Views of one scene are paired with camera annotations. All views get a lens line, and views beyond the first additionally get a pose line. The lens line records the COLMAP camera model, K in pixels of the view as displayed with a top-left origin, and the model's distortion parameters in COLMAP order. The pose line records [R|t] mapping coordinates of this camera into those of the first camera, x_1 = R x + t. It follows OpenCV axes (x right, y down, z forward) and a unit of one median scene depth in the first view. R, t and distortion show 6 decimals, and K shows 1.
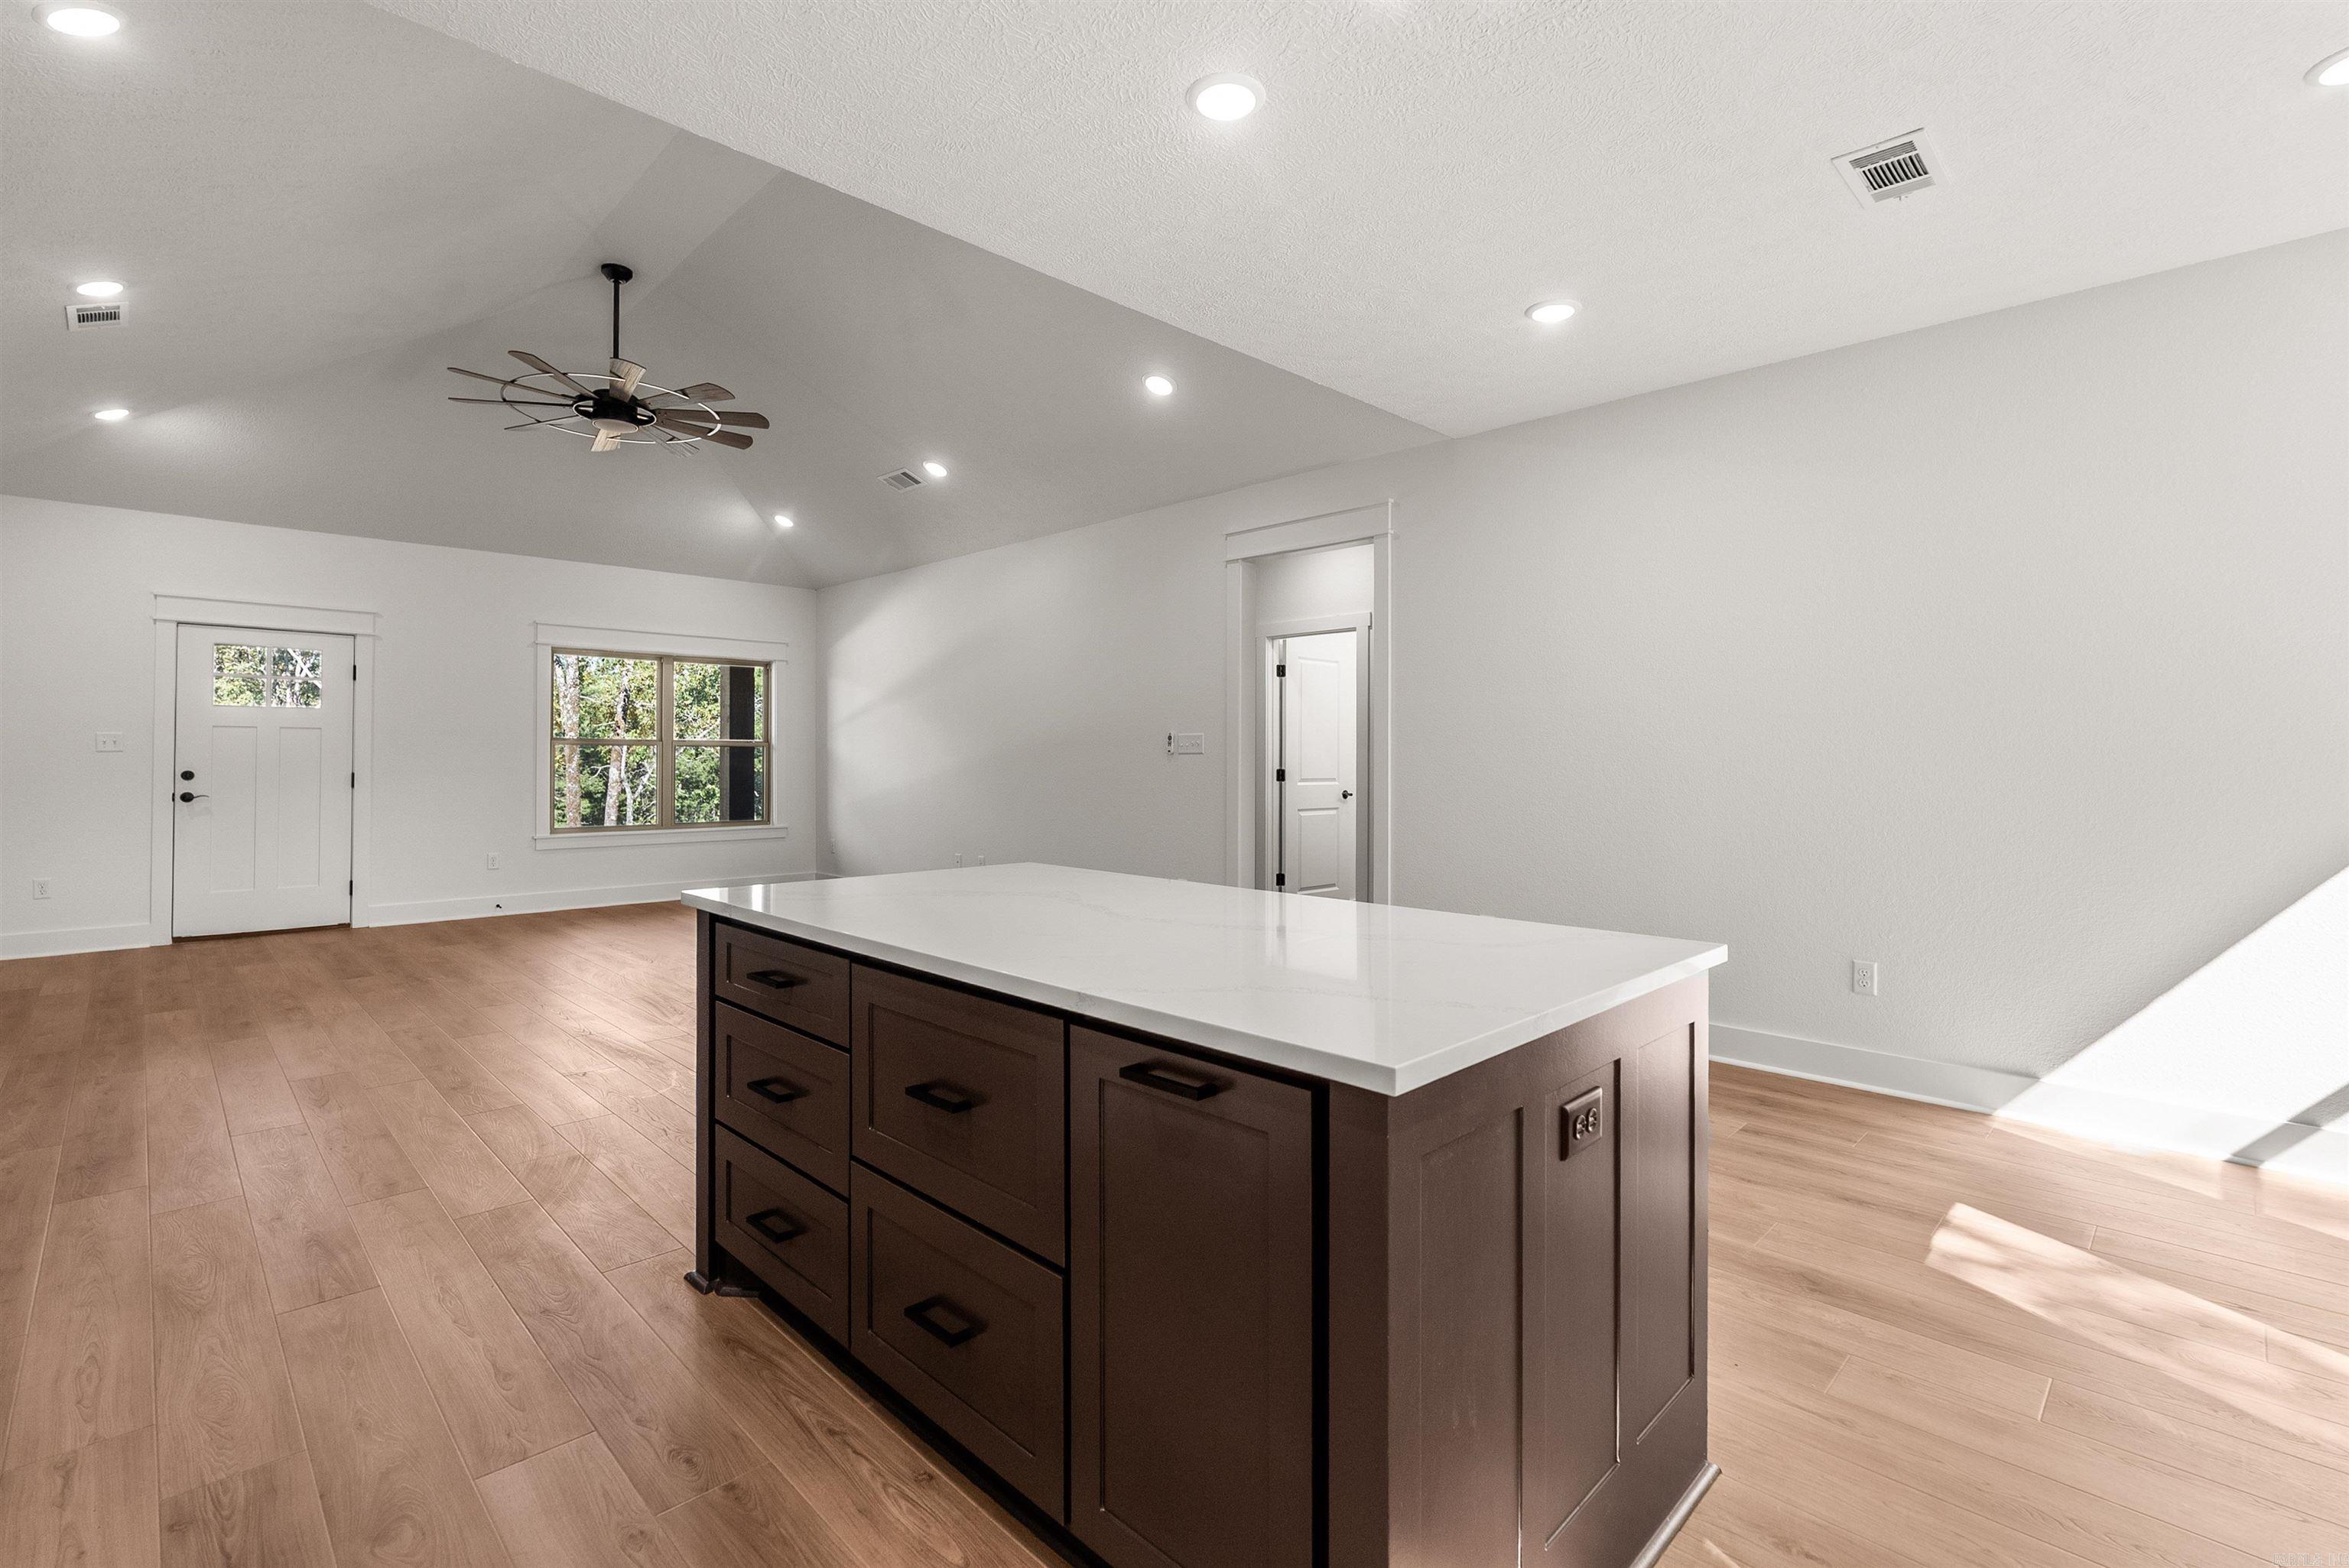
lens RADIAL K [[1064.5, 0, 1179.2], [0, 1064.5, 753.0], [0, 0, 1]] dist [-0.008085, 0.000304]
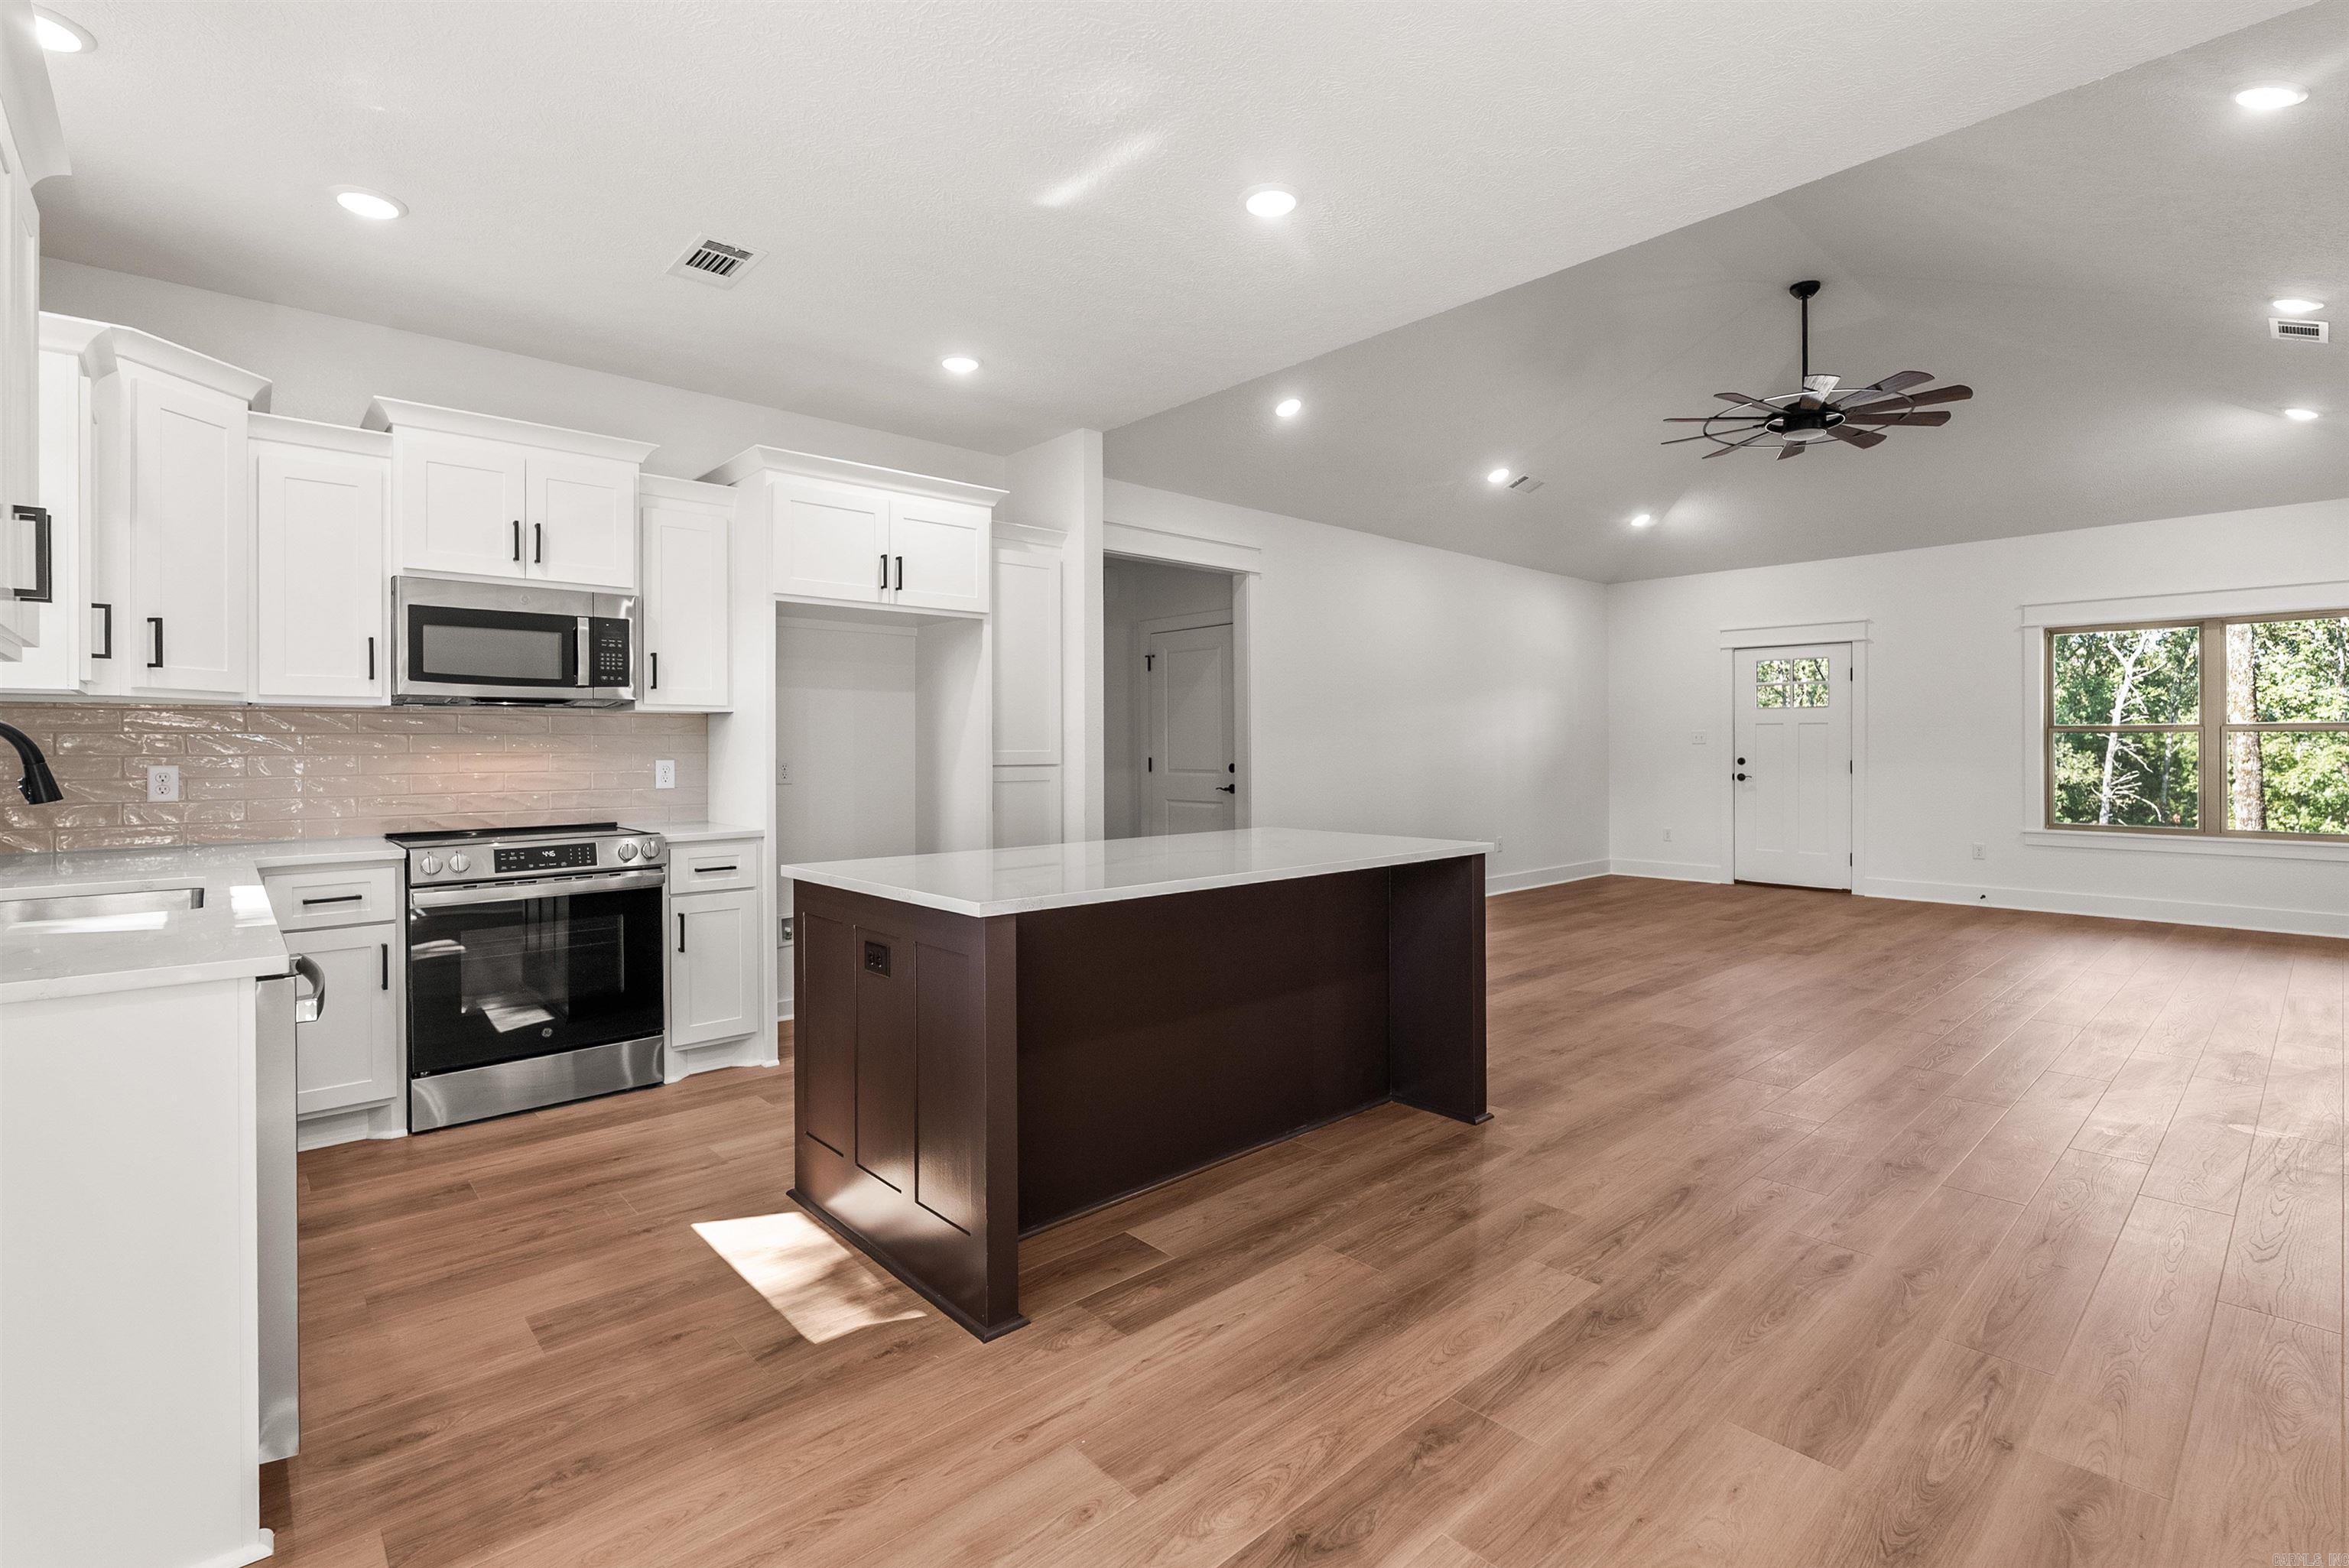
lens RADIAL K [[1064.5, 0, 1179.2], [0, 1064.5, 753.0], [0, 0, 1]] dist [-0.008085, 0.000304]
pose [[-0.039909, 0.003375, -0.999198, 0.386995], [0.006546, 0.999974, 0.003116, 0.001806], [0.999182, -0.006417, -0.039930, 0.289592]]
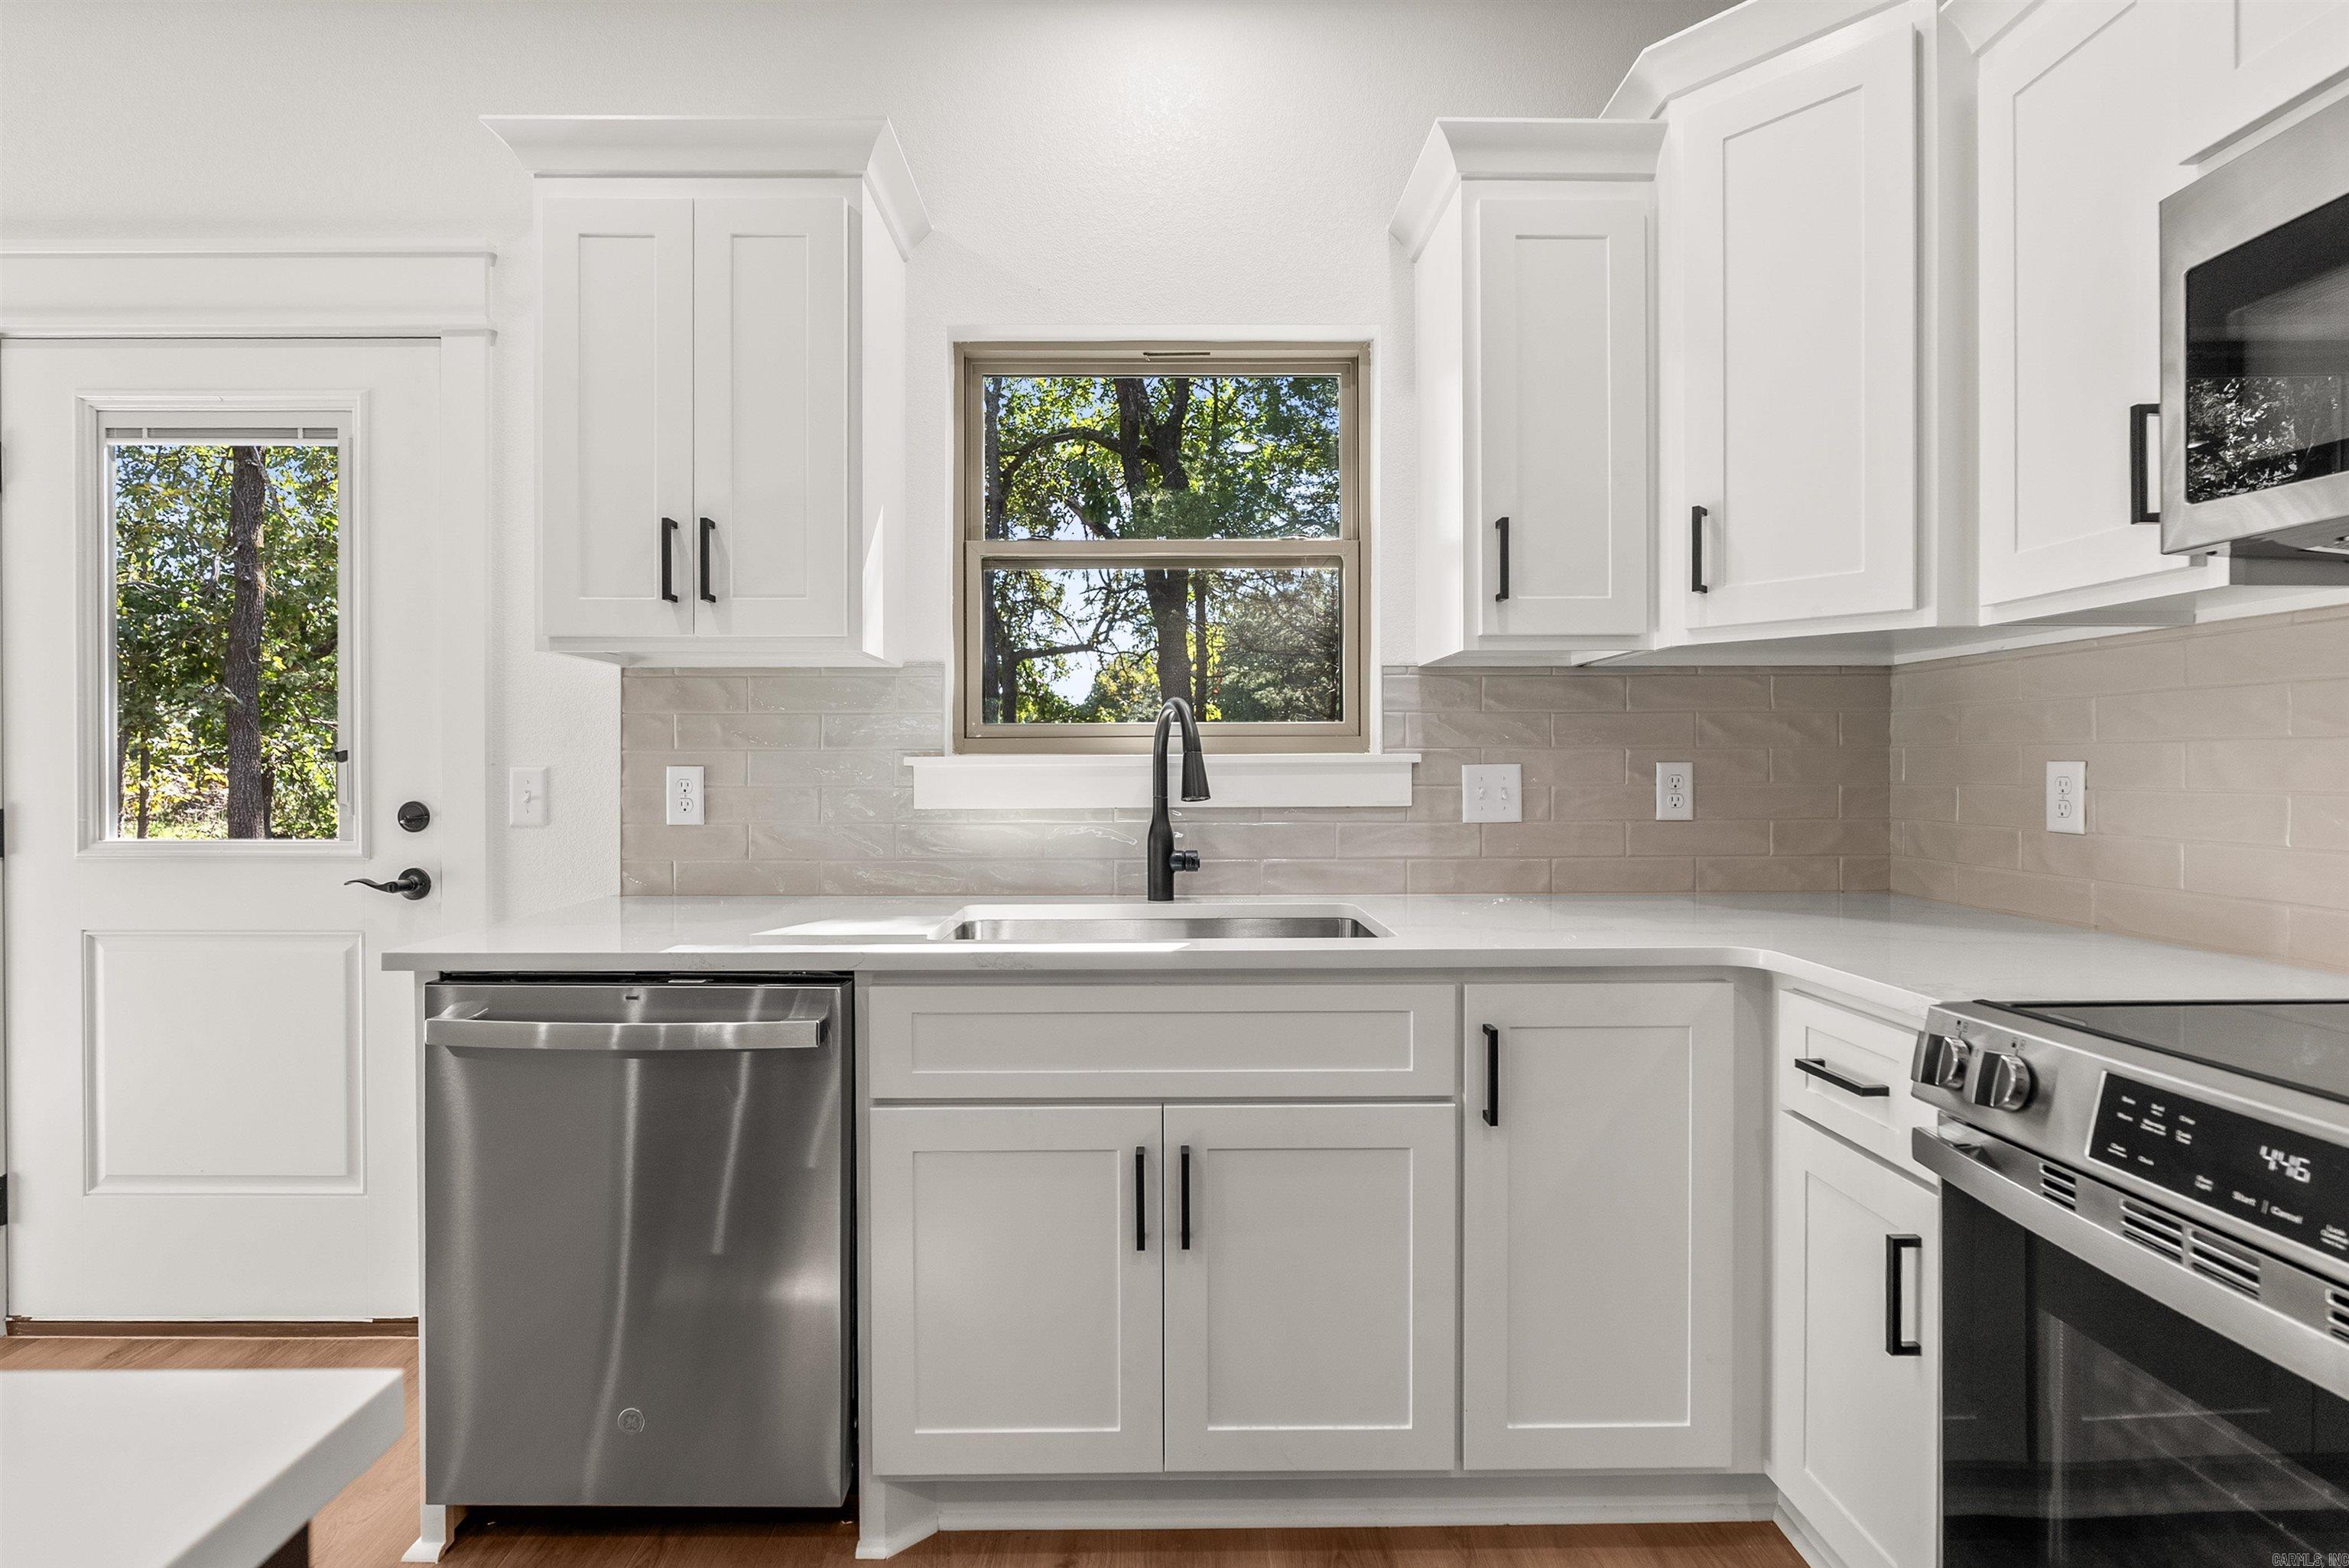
lens RADIAL K [[1074.6, 0, 1162.9], [0, 1074.6, 773.2], [0, 0, 1]] dist [-0.004045, -0.000432]
pose [[-0.718215, -0.005209, 0.695802, -0.046329], [-0.000329, 0.999974, 0.007147, 0.006276], [-0.695821, 0.004905, -0.718198, 0.151515]]
